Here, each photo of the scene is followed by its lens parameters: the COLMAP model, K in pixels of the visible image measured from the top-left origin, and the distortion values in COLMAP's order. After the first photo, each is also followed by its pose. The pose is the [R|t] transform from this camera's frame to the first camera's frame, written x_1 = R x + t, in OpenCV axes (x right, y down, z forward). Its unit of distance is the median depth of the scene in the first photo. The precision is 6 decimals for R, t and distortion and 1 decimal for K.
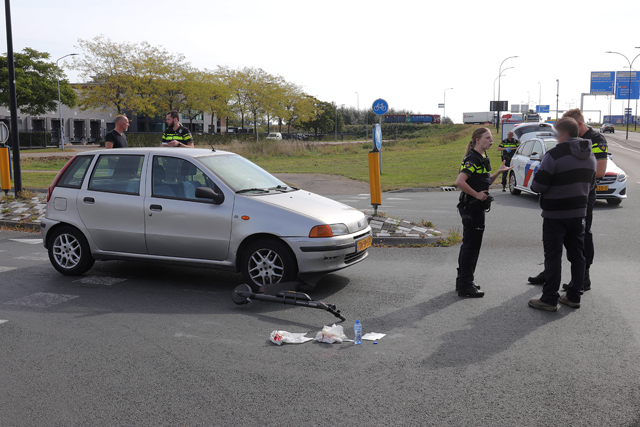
lens RADIAL K [[717.9, 0, 320.0], [0, 717.9, 213.5], [0, 0, 1]] dist [-0.004223, 0.014483]
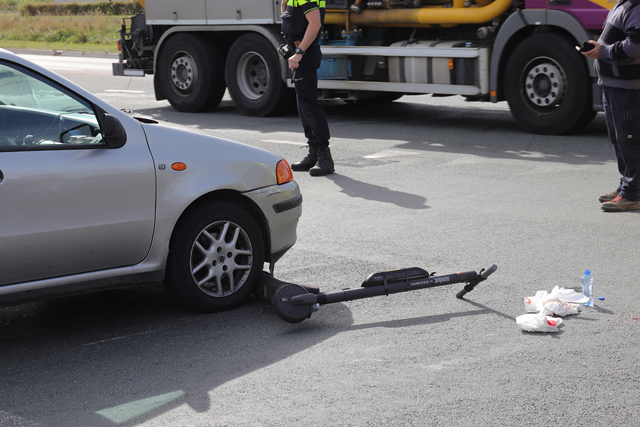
lens RADIAL K [[1485.8, 0, 320.0], [0, 1485.8, 213.5], [0, 0, 1]] dist [0.018822, 0.212457]
pose [[0.481421, -0.152585, 0.863106, -0.839446], [0.120445, 0.986905, 0.107290, -0.053379], [-0.868175, 0.052305, 0.493495, 0.370695]]
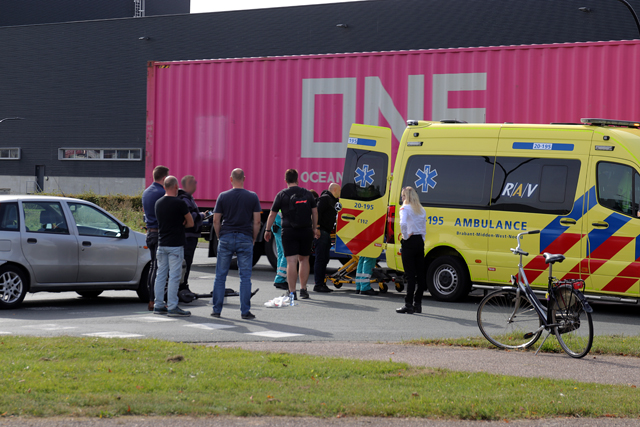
lens RADIAL K [[1646.9, 0, 320.0], [0, 1646.9, 213.5], [0, 0, 1]] dist [0.045720, -0.130083]
pose [[0.369533, -0.012892, 0.929128, -2.565050], [0.073980, 0.997138, -0.015587, 0.013572], [-0.926268, 0.074497, 0.369429, -0.410621]]
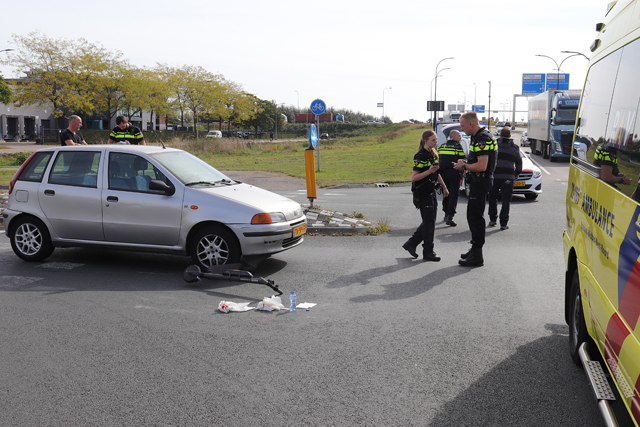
lens RADIAL K [[717.9, 0, 320.0], [0, 717.9, 213.5], [0, 0, 1]] dist [-0.004223, 0.014483]
pose [[0.996572, -0.003657, 0.082643, -0.000112], [0.003472, 0.999991, 0.002383, 0.012143], [-0.082651, -0.002088, 0.996576, -0.126285]]
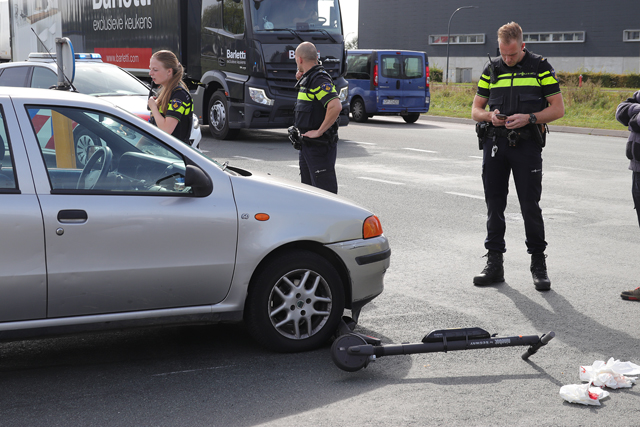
lens RADIAL K [[1208.8, 0, 320.0], [0, 1208.8, 213.5], [0, 0, 1]] dist [0.036942, 0.044365]
pose [[0.654849, -0.095361, 0.749720, -0.669470], [0.070914, 0.995384, 0.064668, -0.046155], [-0.752426, 0.010817, 0.658588, 0.334207]]
